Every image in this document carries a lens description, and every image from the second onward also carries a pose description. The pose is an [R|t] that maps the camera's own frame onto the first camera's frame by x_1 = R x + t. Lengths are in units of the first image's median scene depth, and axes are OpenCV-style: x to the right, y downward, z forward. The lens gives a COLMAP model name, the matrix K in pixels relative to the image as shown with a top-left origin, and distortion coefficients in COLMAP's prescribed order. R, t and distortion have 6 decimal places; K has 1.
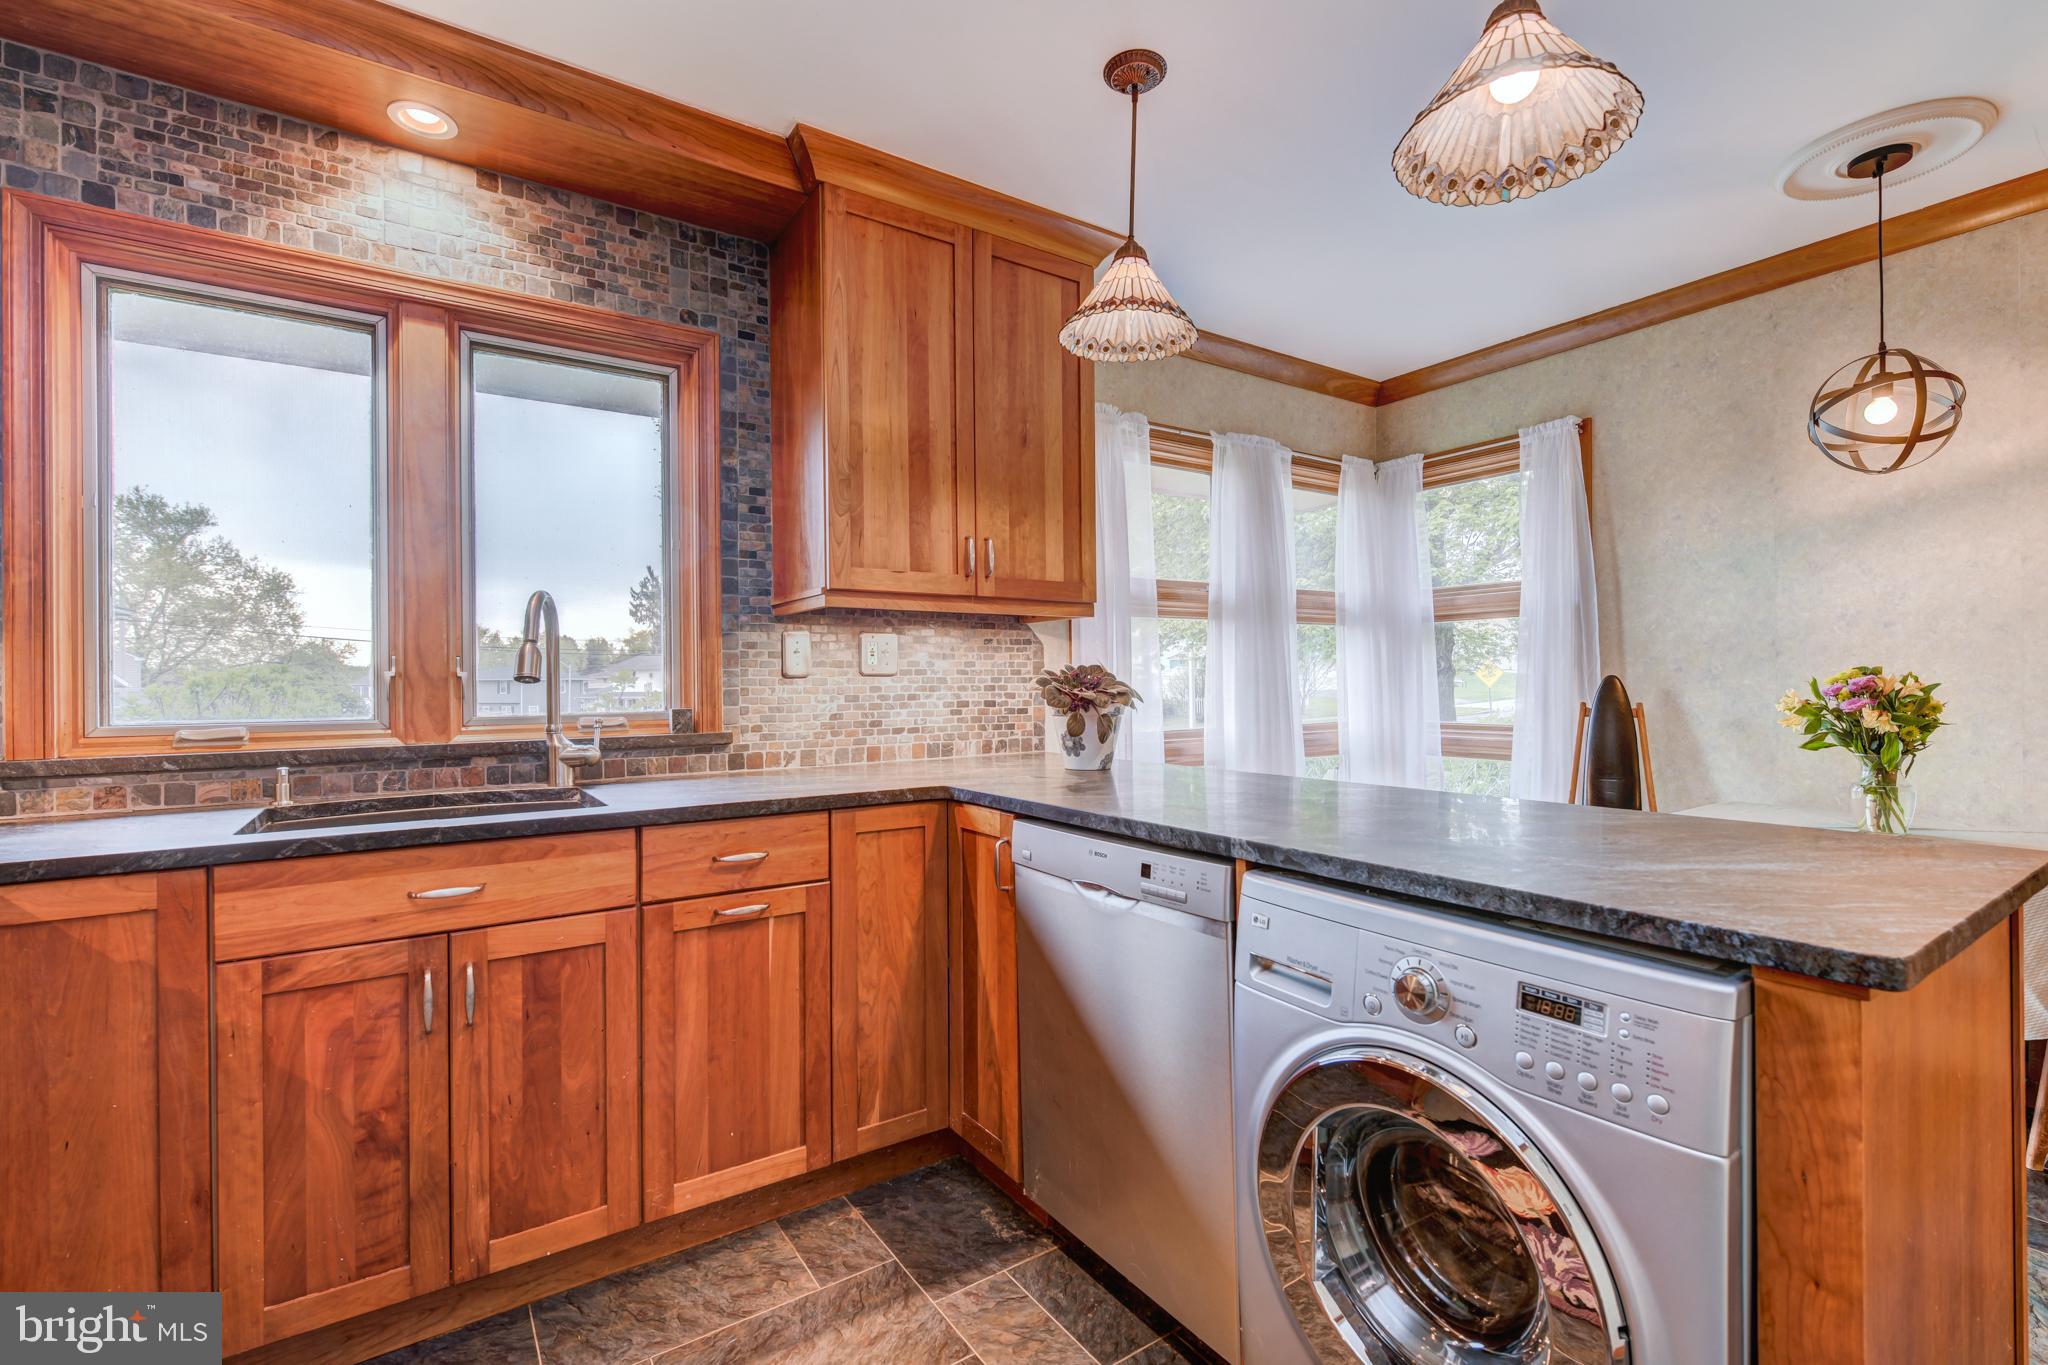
lens RADIAL K [[905.8, 0, 1015.7], [0, 905.8, 678.9], [0, 0, 1]] dist [0.000034, -0.001052]
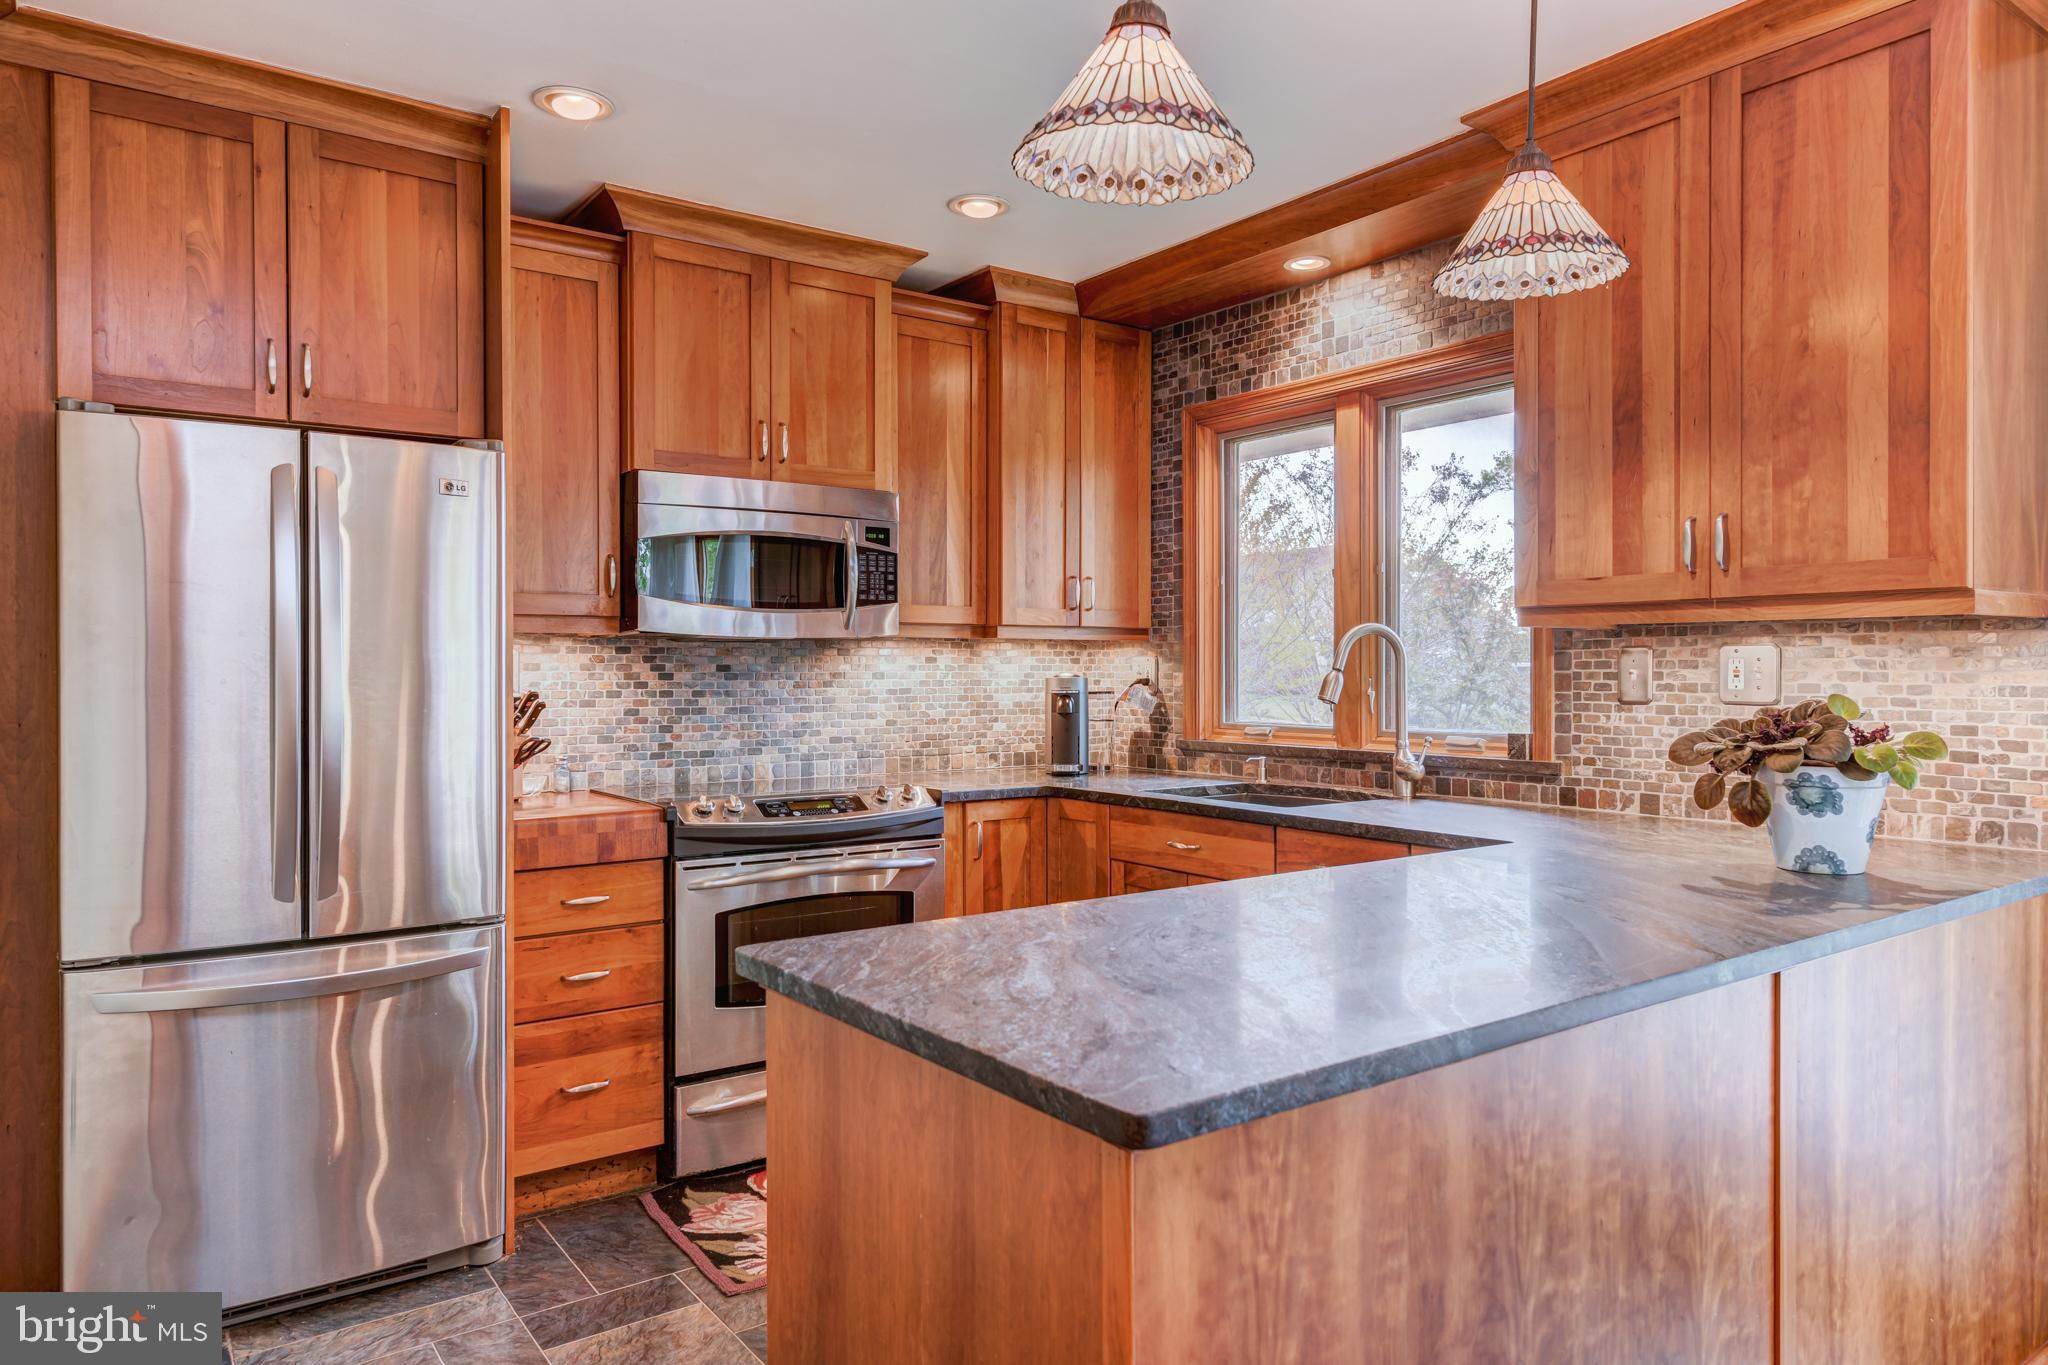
lens RADIAL K [[1284.5, 0, 1004.1], [0, 1284.5, 677.5], [0, 0, 1]] dist [0.007227, -0.001525]
pose [[0.017455, 0.016161, -0.999717, 1.056895], [0.005379, 0.999853, 0.016257, -0.054816], [0.999833, -0.005661, 0.017365, 0.481516]]
